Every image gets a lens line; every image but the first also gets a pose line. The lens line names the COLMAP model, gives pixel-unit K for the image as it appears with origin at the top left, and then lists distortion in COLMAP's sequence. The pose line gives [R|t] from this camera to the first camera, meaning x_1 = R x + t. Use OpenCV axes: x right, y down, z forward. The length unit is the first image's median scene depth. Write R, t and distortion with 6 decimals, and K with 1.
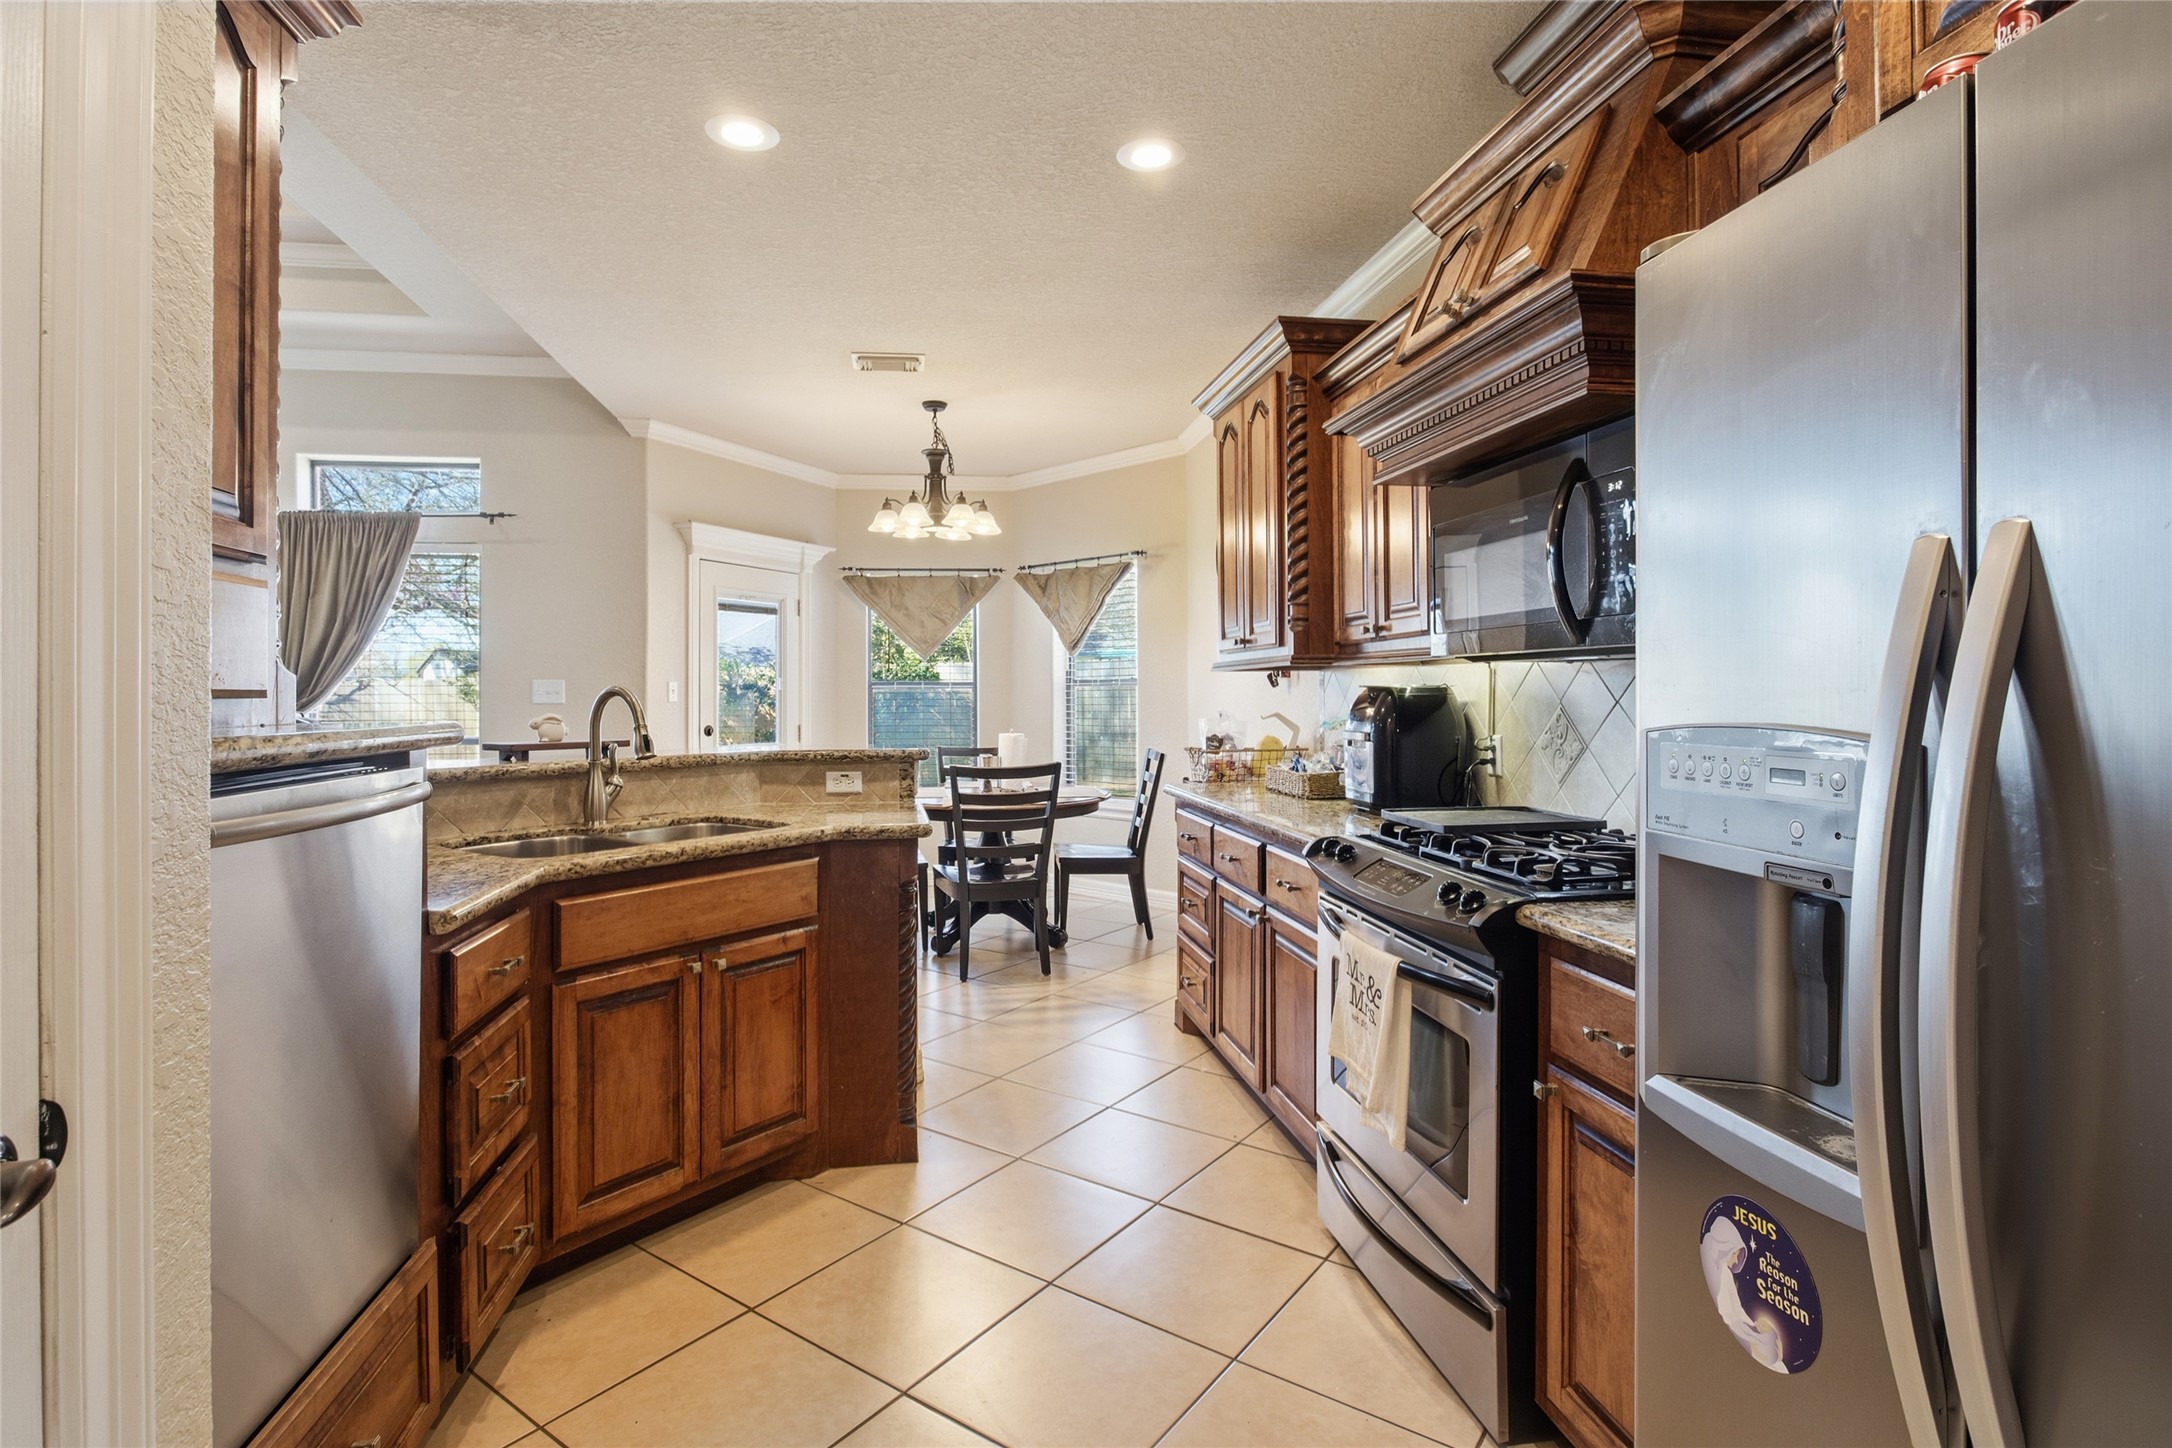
lens RADIAL K [[1072.4, 0, 1066.4], [0, 1072.4, 701.6], [0, 0, 1]] dist [-0.018235, 0.000462]
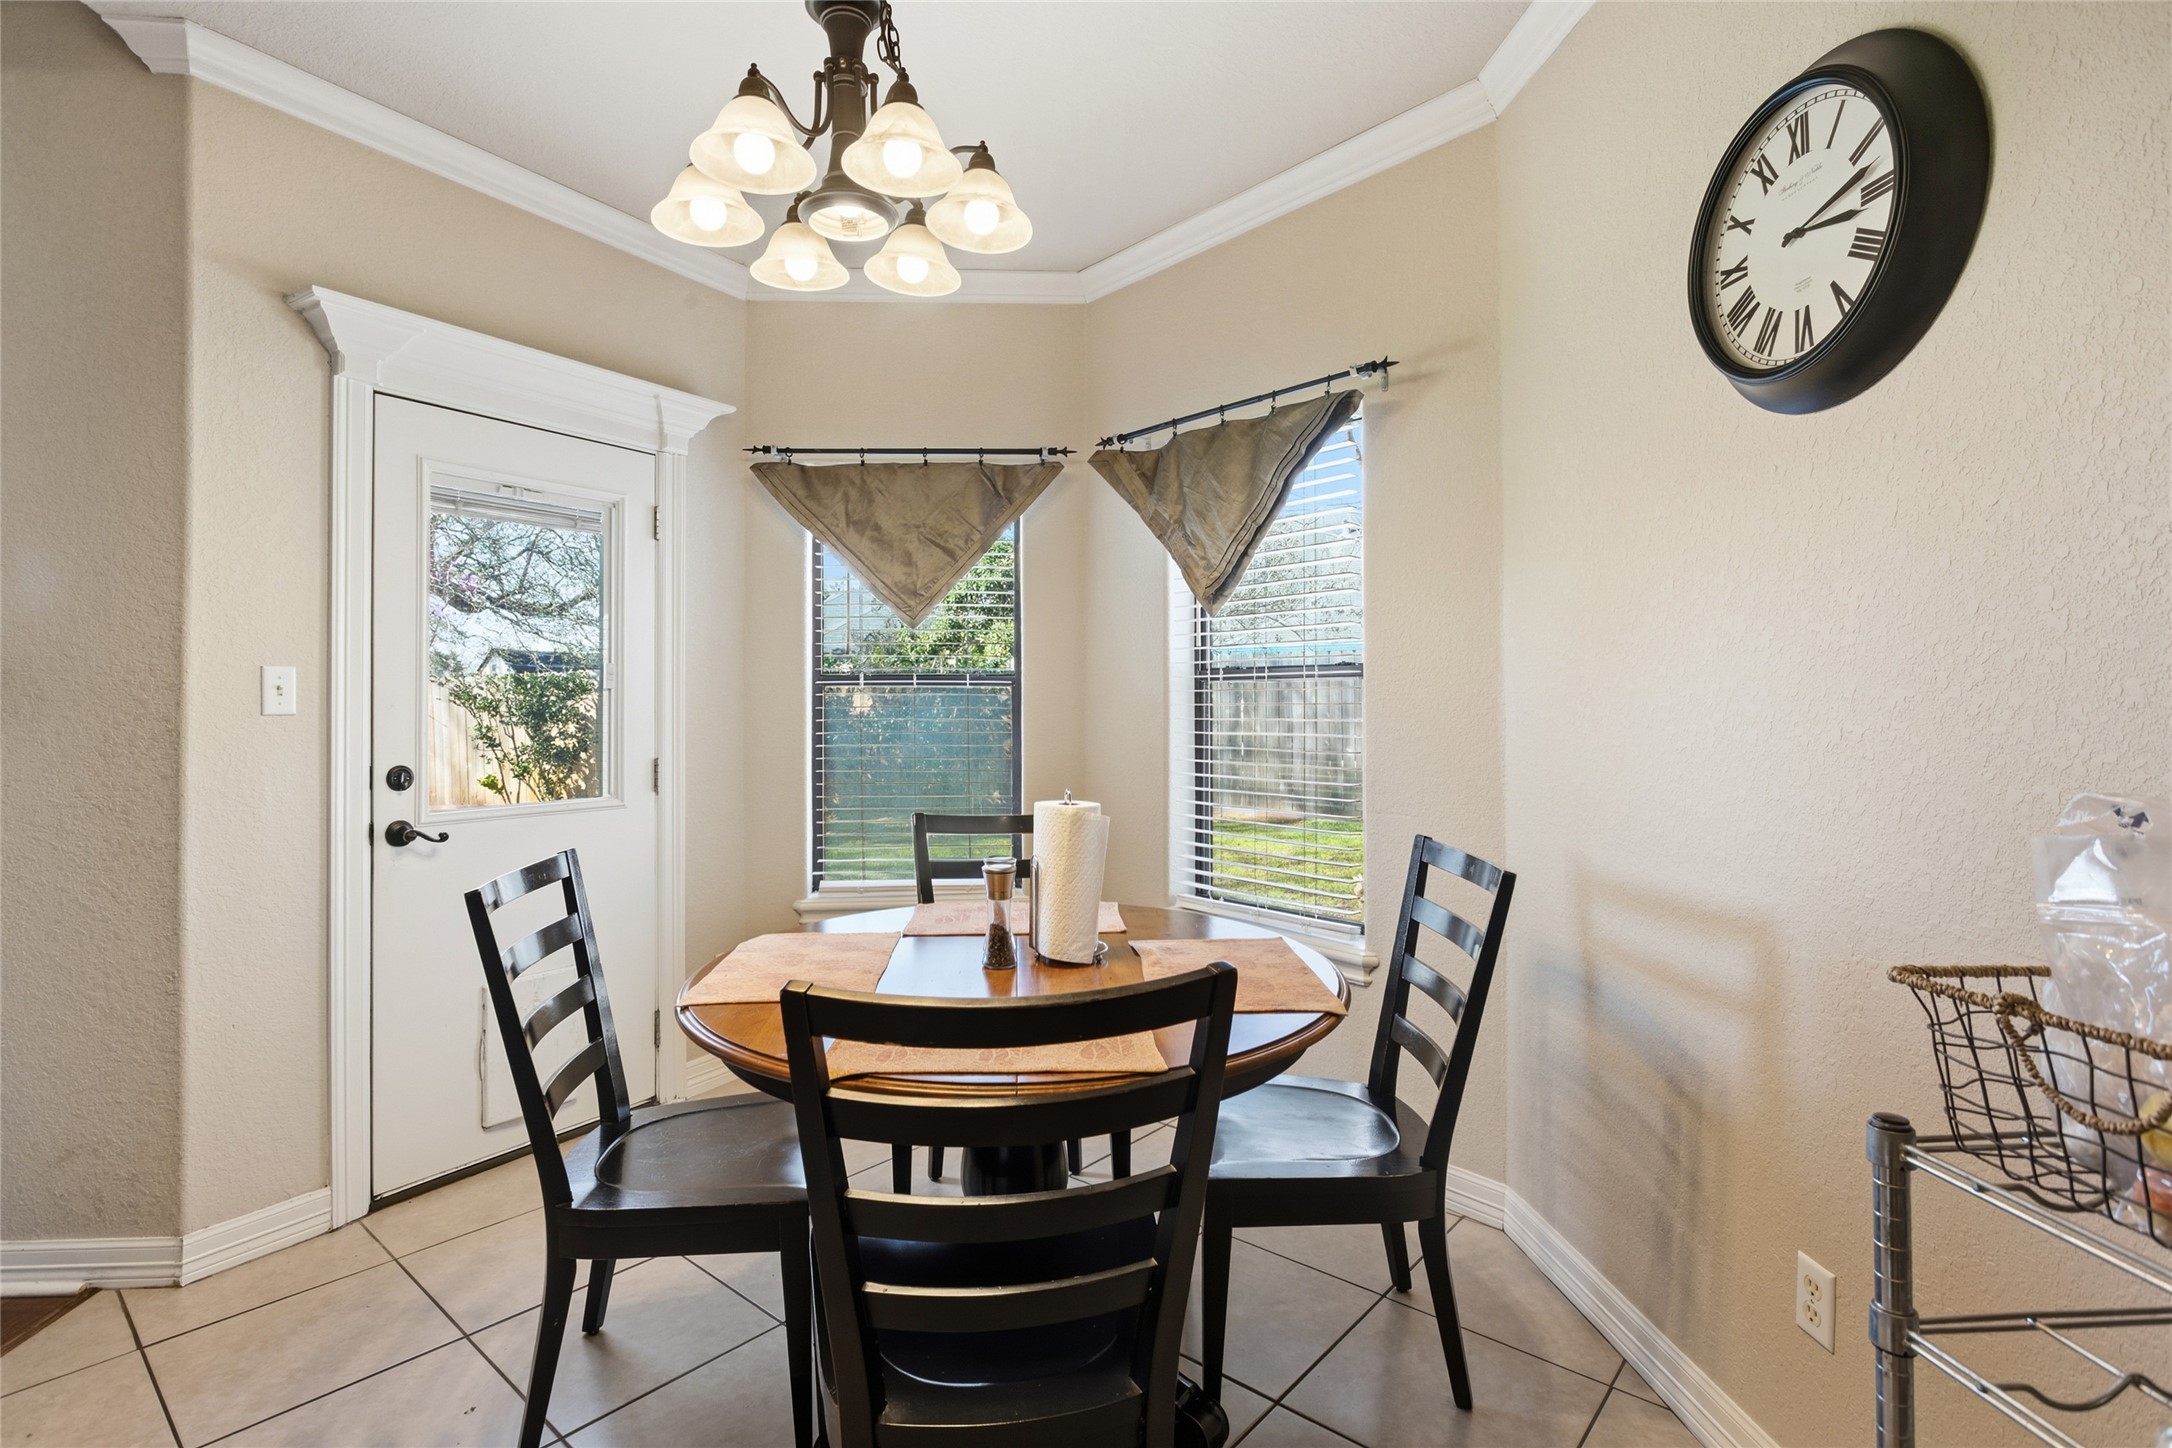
lens RADIAL K [[1072.4, 0, 1066.4], [0, 1072.4, 701.6], [0, 0, 1]] dist [-0.018235, 0.000462]
pose [[0.996020, 0.002532, -0.089097, -0.016452], [-0.002444, 0.999996, 0.001089, -0.005855], [0.089100, -0.000867, 0.996022, 0.549470]]
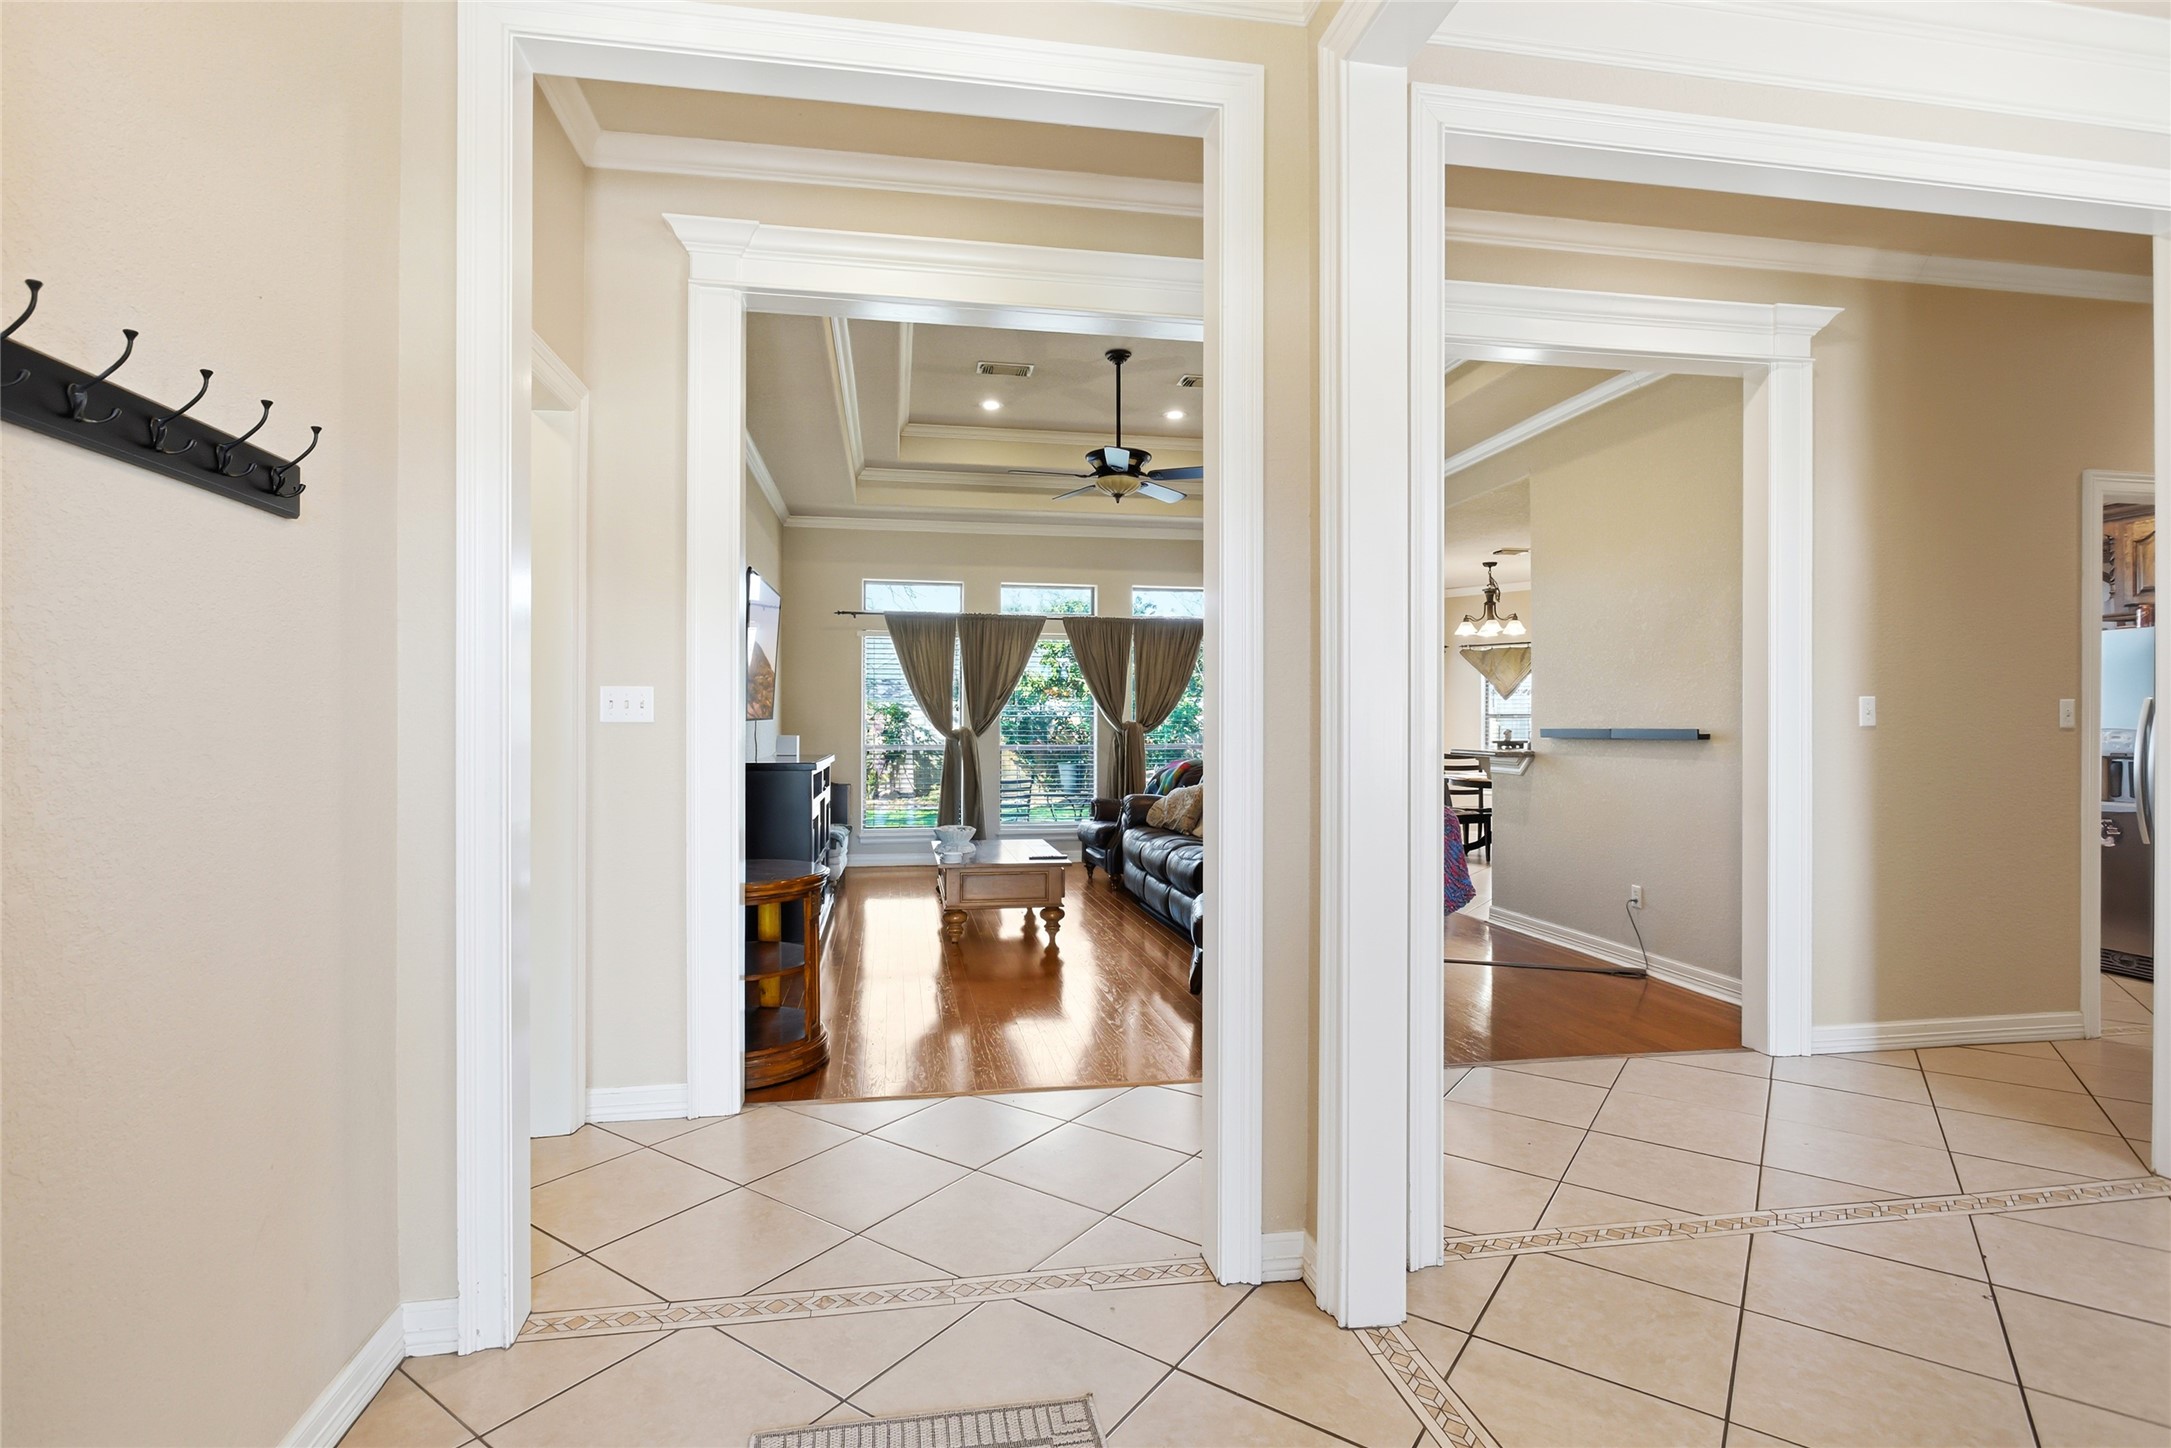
lens RADIAL K [[1007.2, 0, 1086.1], [0, 1007.2, 790.4], [0, 0, 1]] dist [0.000248, 0.000113]
pose [[0.999471, 0.003960, 0.032277, -0.723957], [-0.005809, 0.998335, 0.057394, 0.013294], [-0.031996, -0.057551, 0.997830, -0.604403]]
